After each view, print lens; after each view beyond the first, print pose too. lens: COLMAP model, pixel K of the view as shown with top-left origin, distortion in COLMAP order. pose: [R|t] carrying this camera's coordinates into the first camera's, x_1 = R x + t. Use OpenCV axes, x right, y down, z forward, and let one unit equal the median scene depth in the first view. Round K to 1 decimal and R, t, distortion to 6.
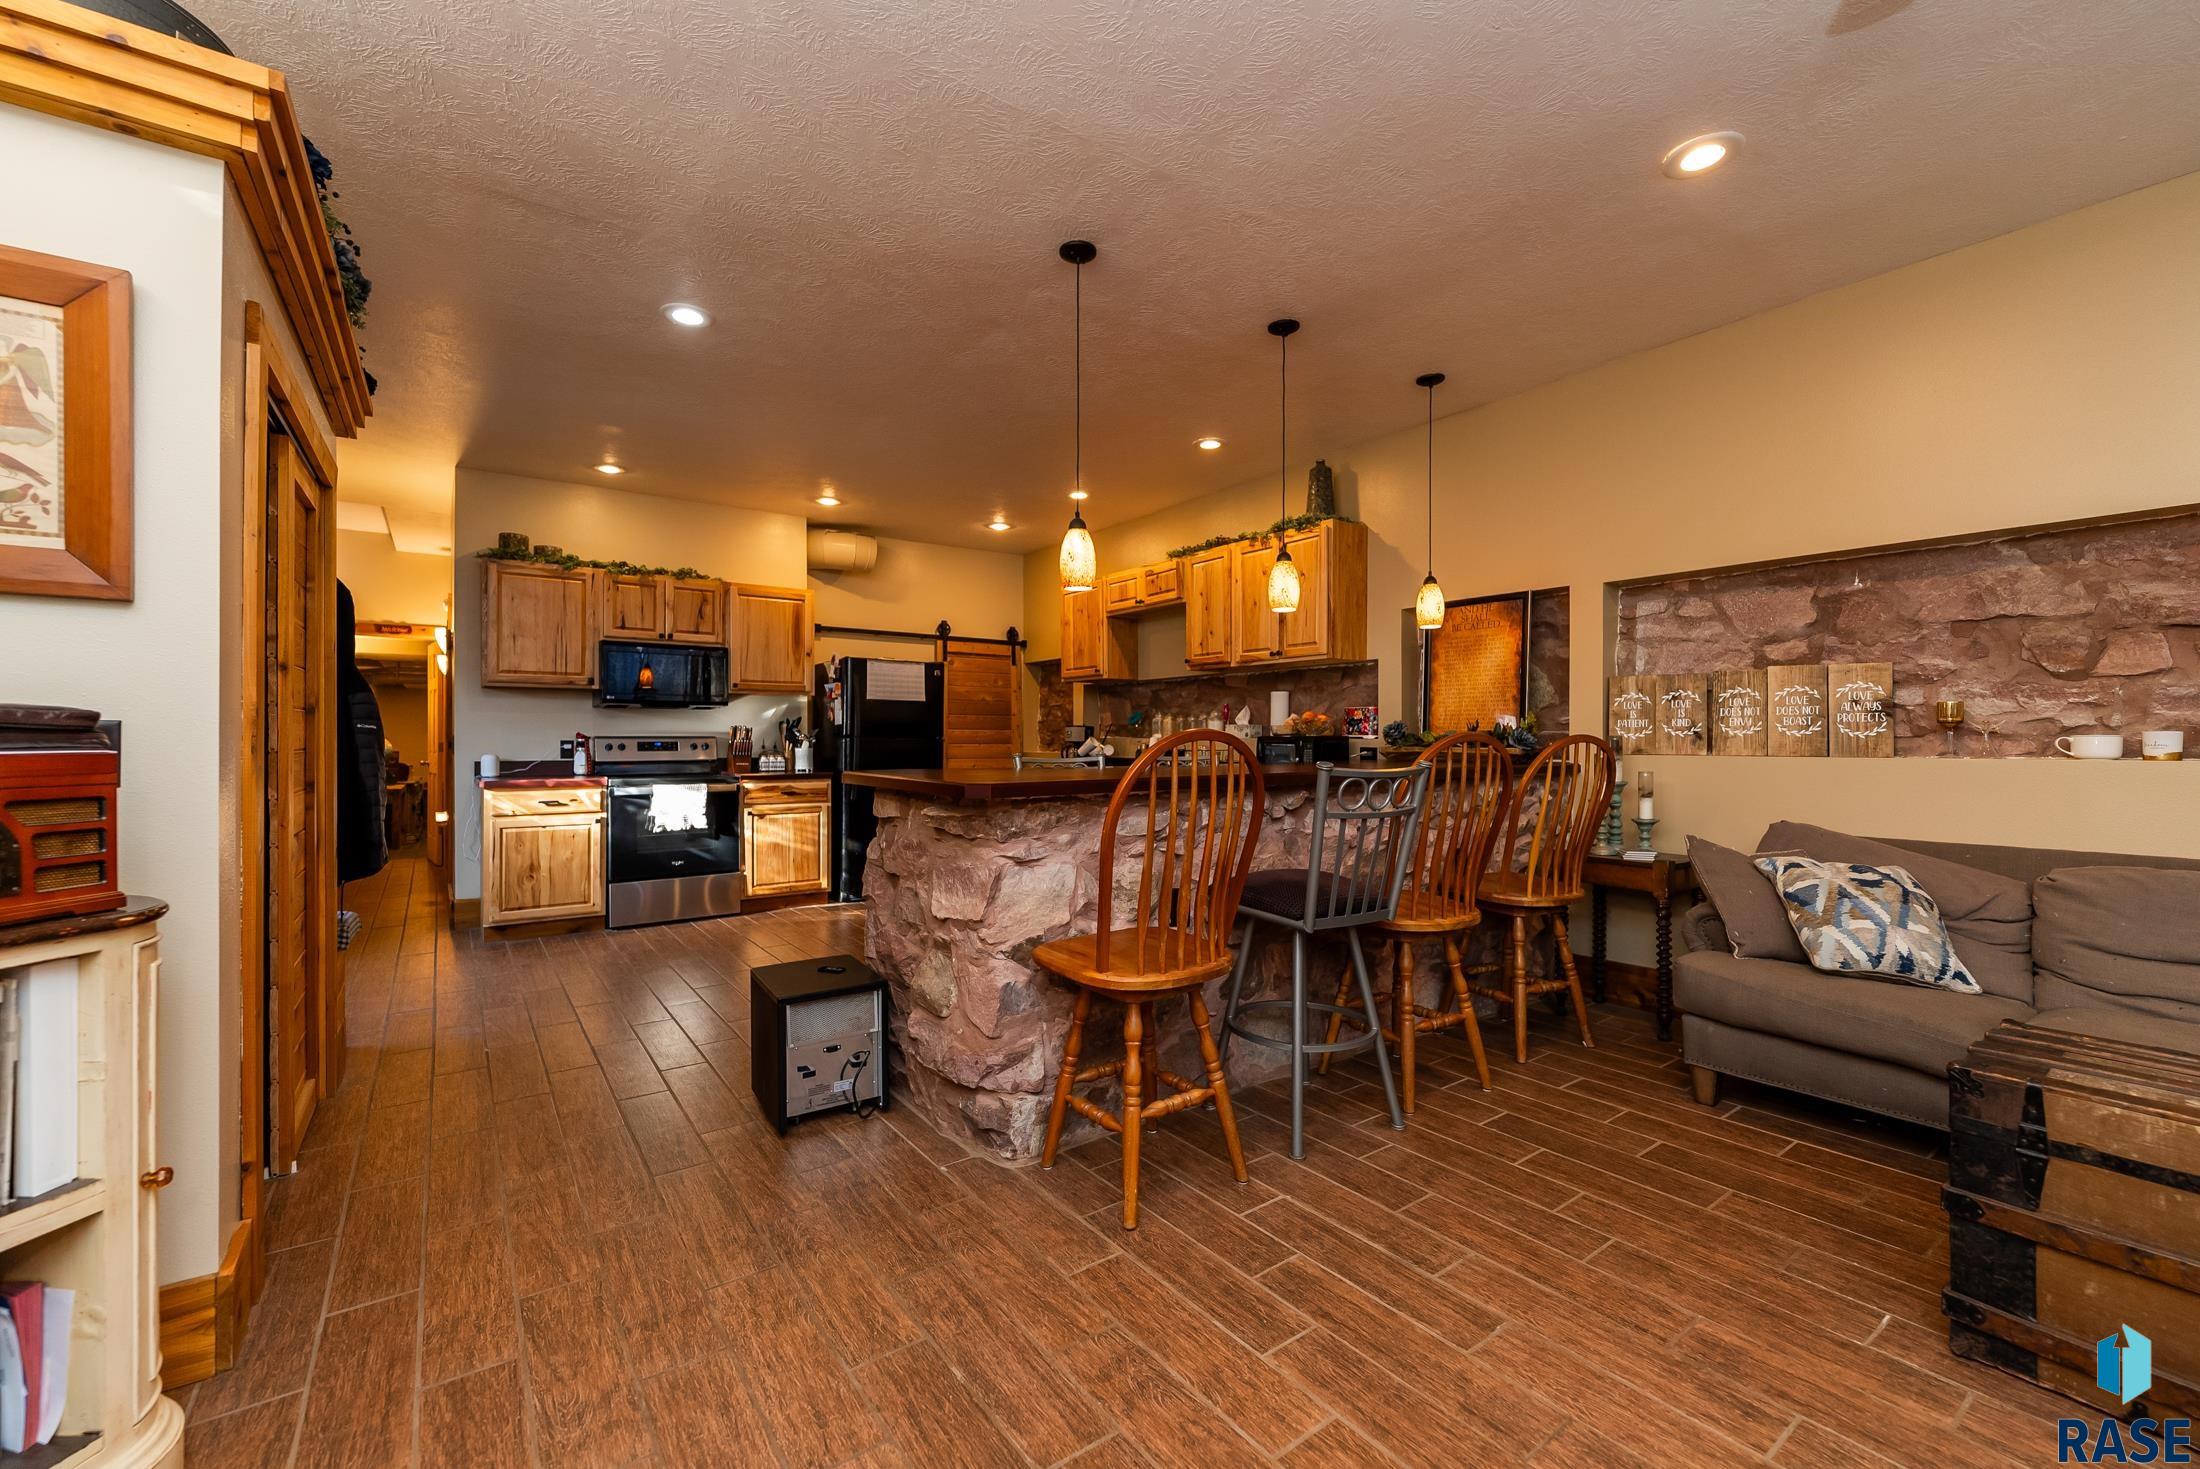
lens RADIAL K [[895.4, 0, 1088.8], [0, 895.4, 737.7], [0, 0, 1]] dist [-0.001492, -0.000334]
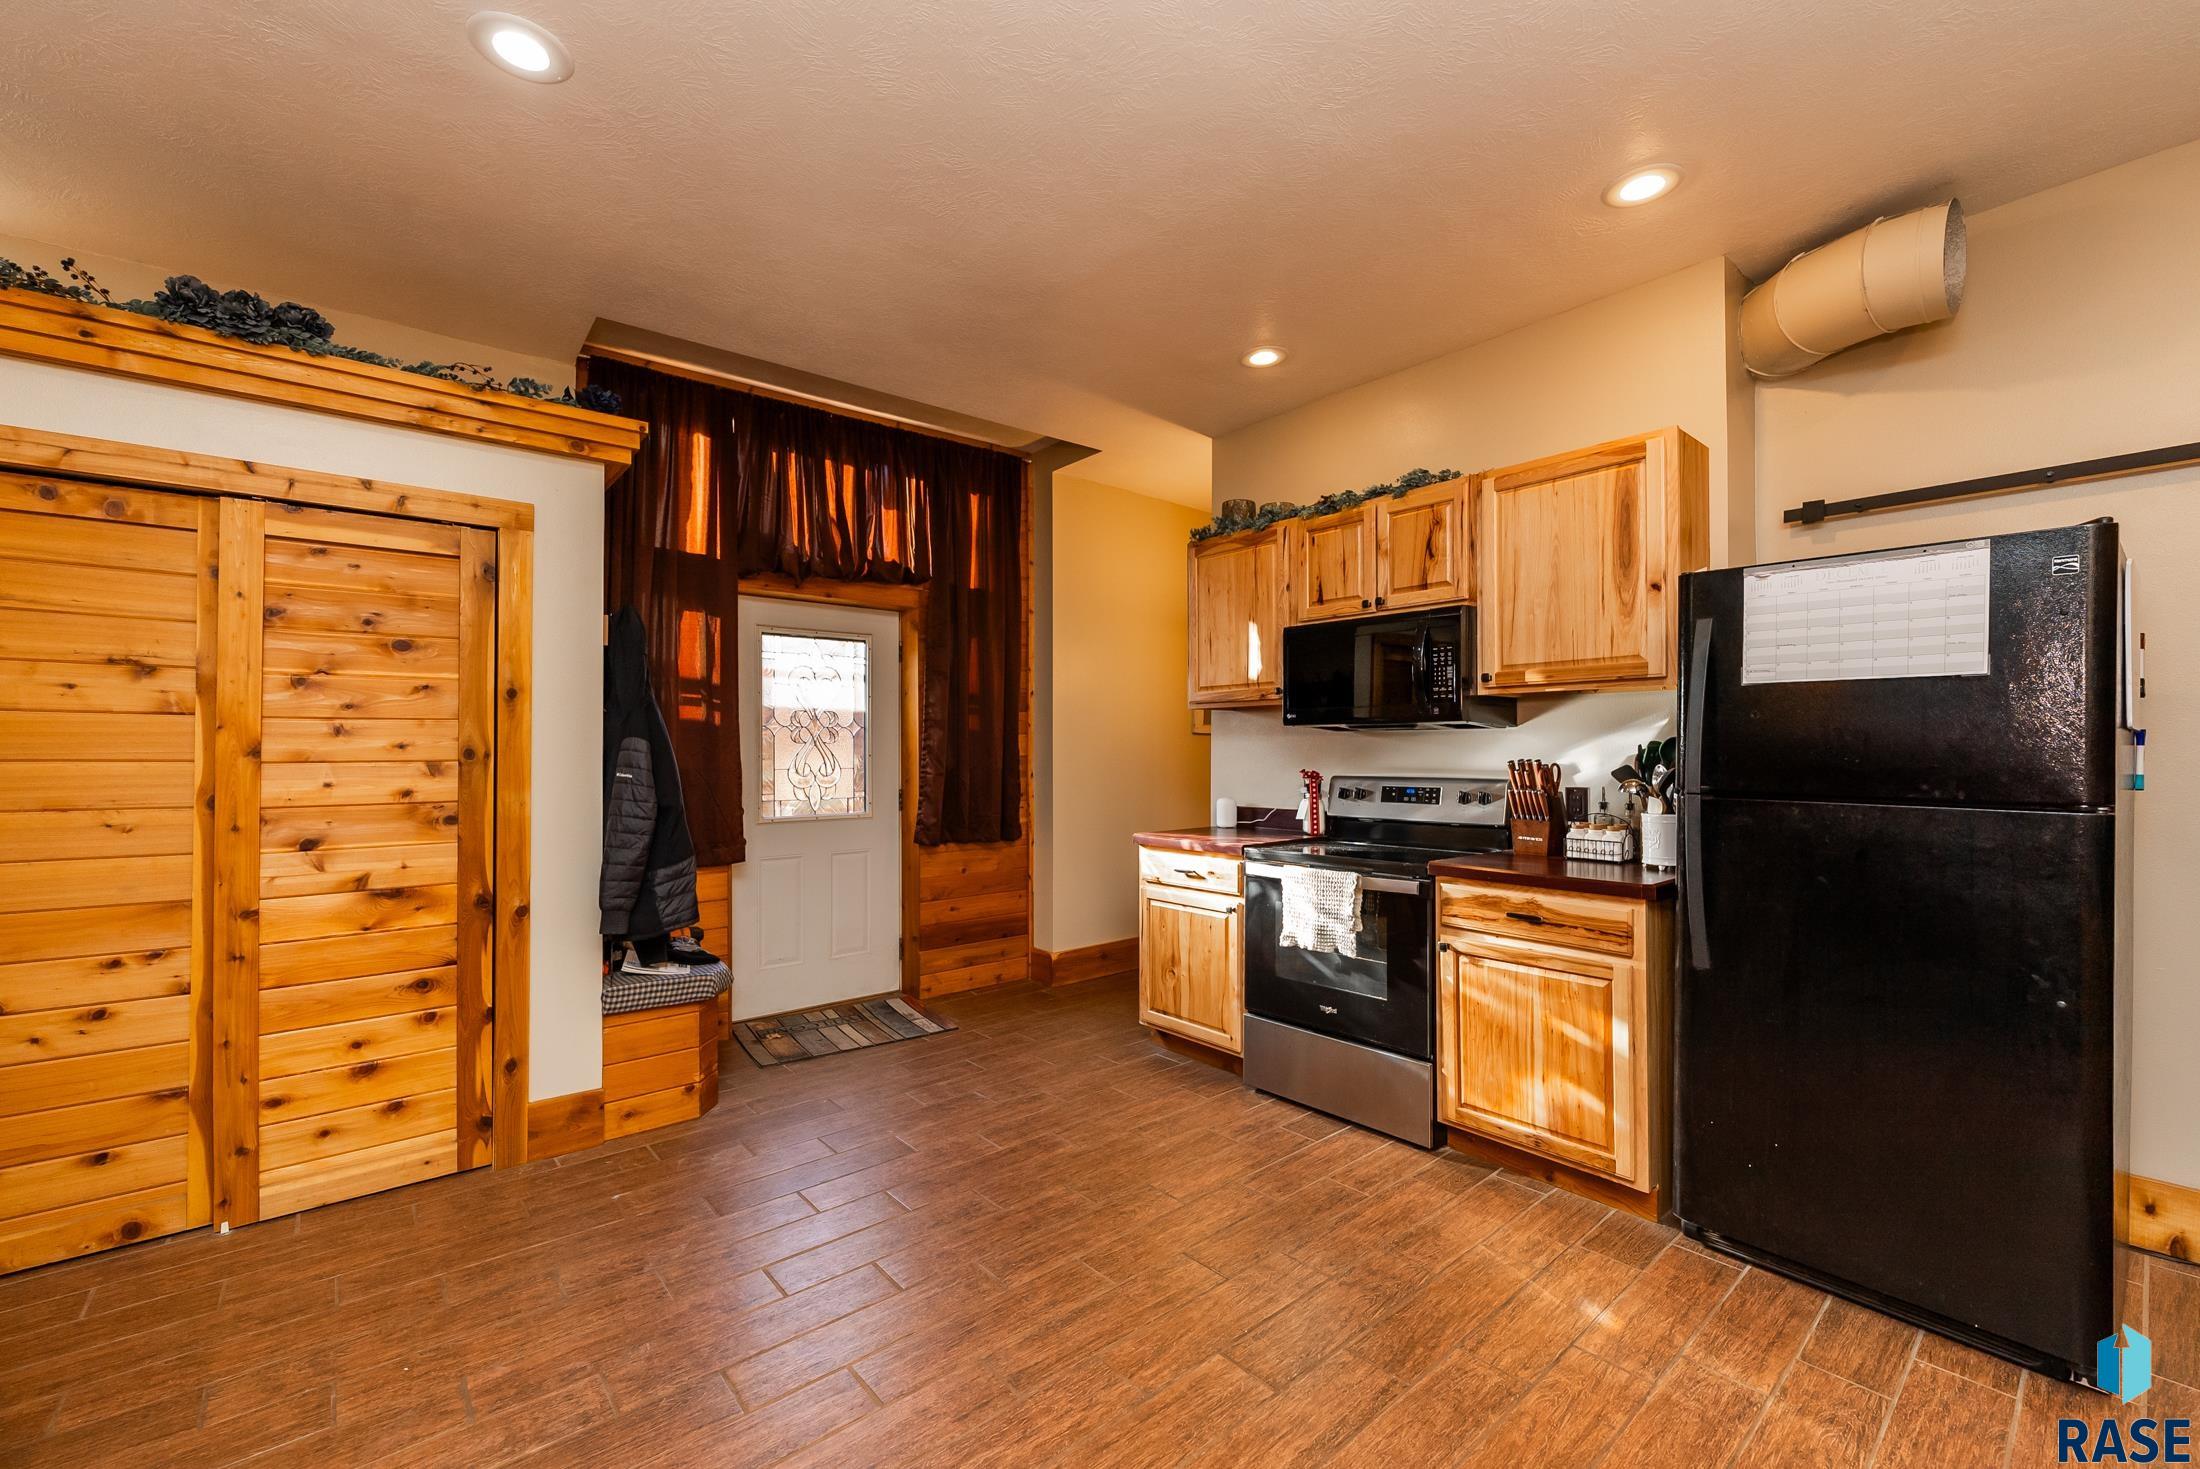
lens RADIAL K [[895.4, 0, 1106.1], [0, 895.4, 749.3], [0, 0, 1]] dist [-0.001492, -0.000334]
pose [[0.077540, -0.004683, -0.996978, 0.084378], [0.002811, 0.999986, -0.004479, -0.019141], [0.996985, -0.002455, 0.077552, 0.816522]]
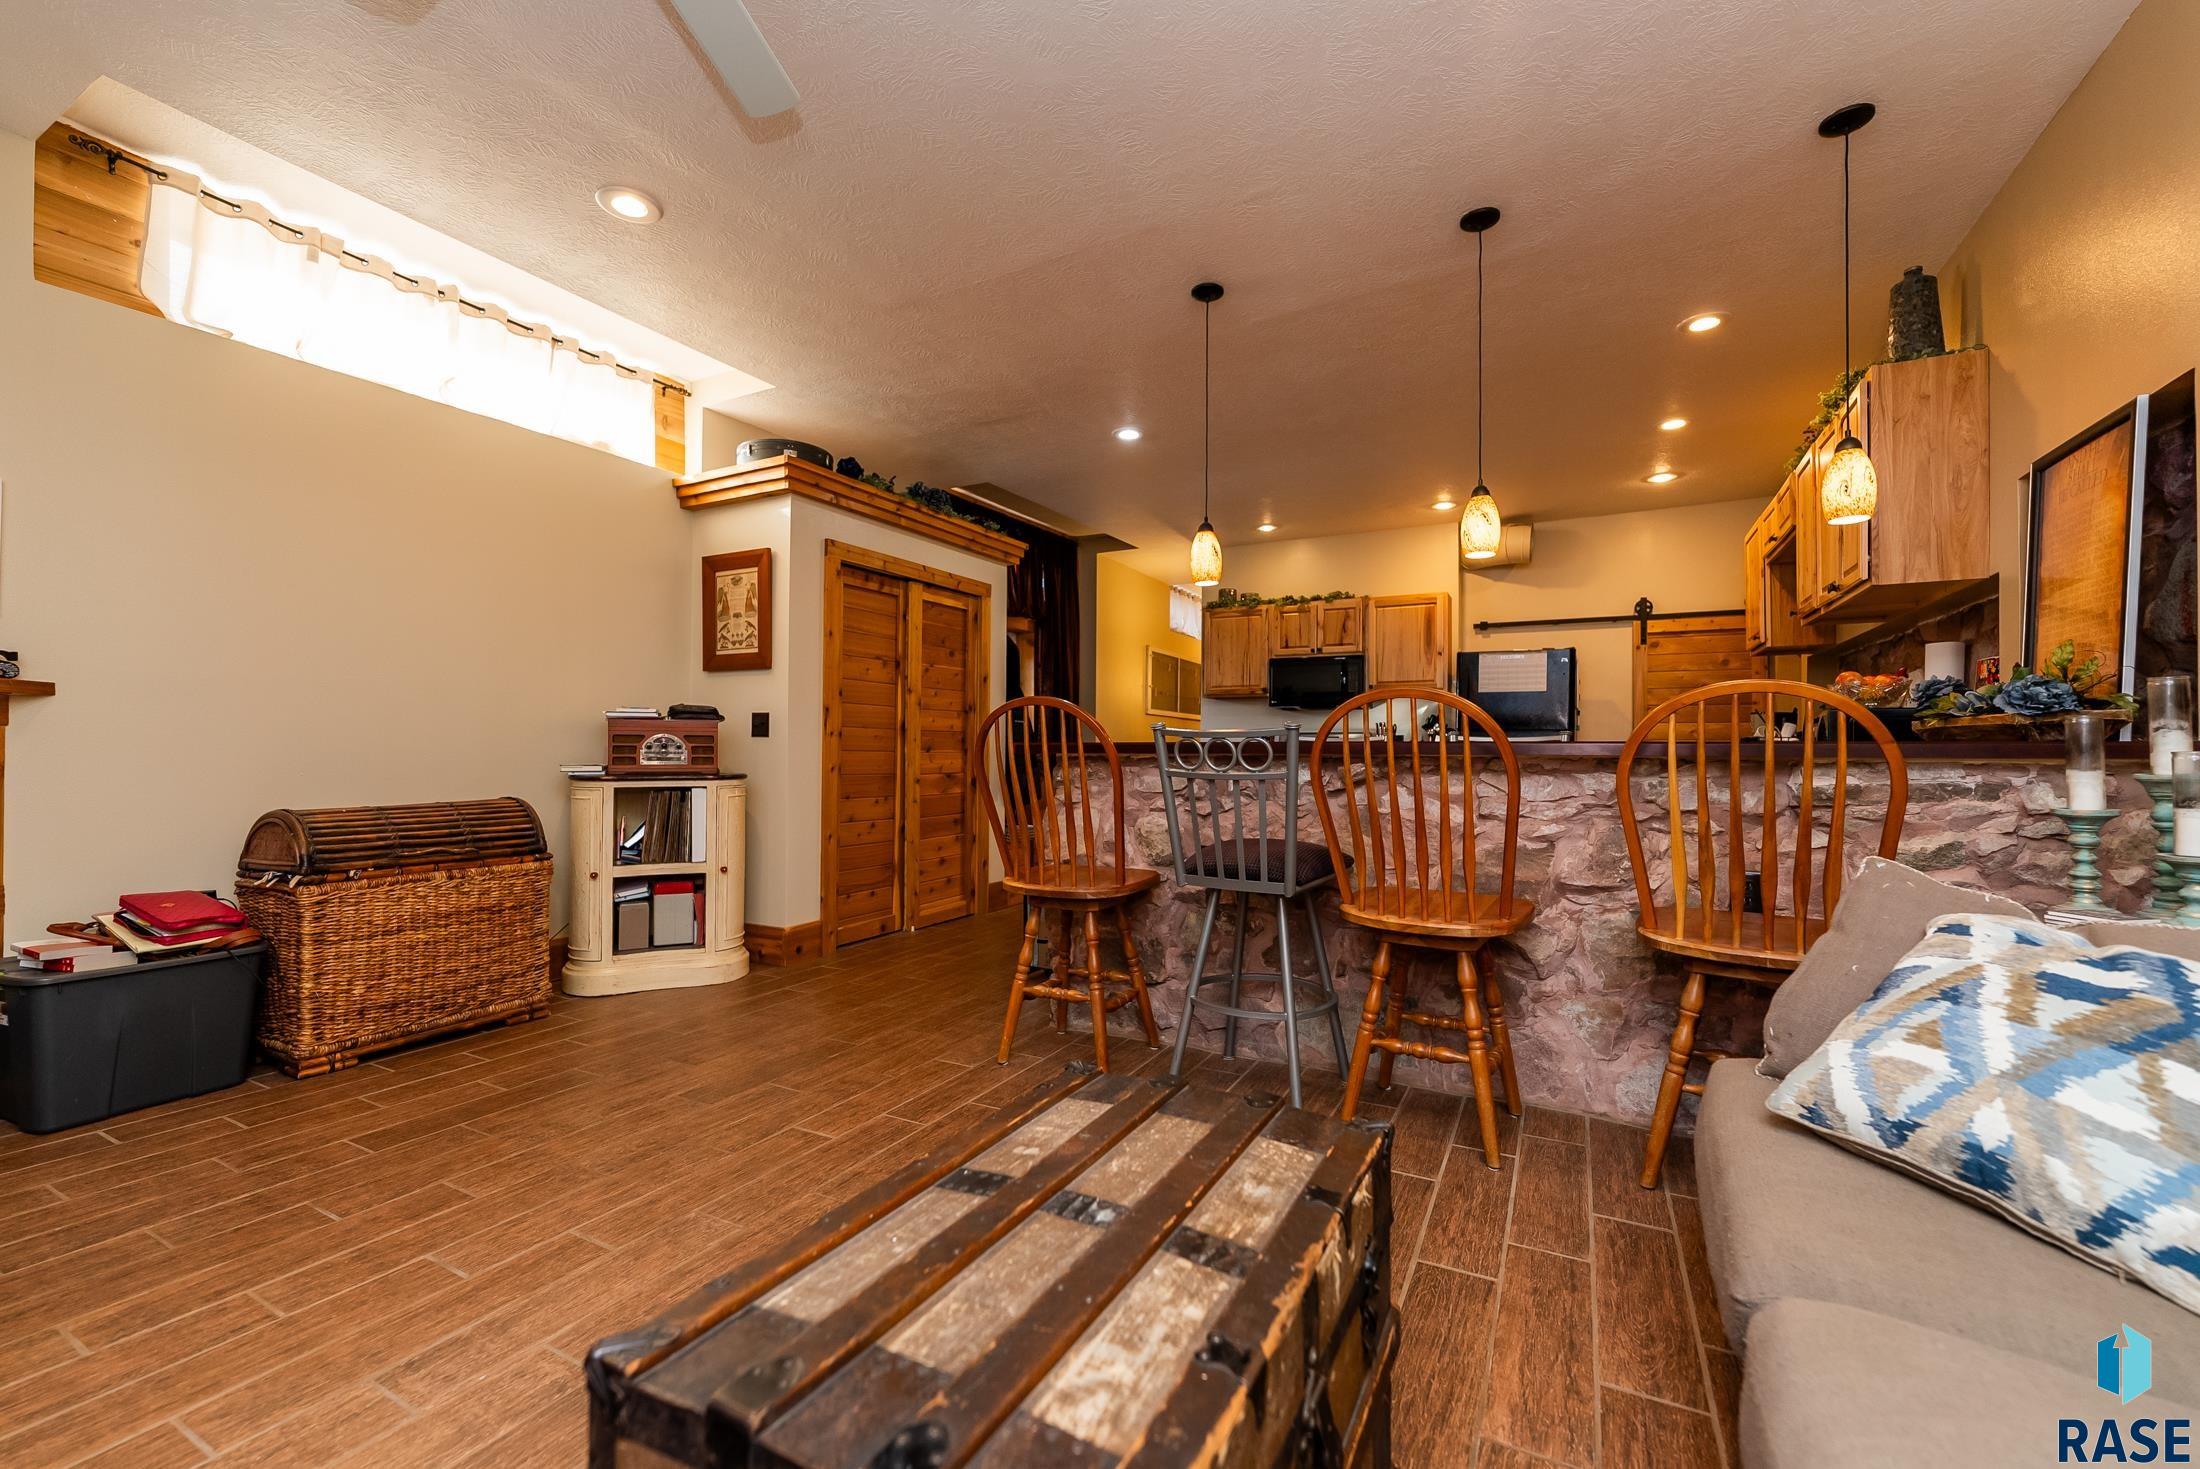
lens RADIAL K [[895.4, 0, 1110.0], [0, 895.4, 741.6], [0, 0, 1]] dist [-0.001492, -0.000334]
pose [[0.446473, -0.007619, -0.894765, 0.520199], [-0.003339, 0.999943, -0.010181, 0.026436], [0.894791, 0.007533, 0.446421, 0.204943]]
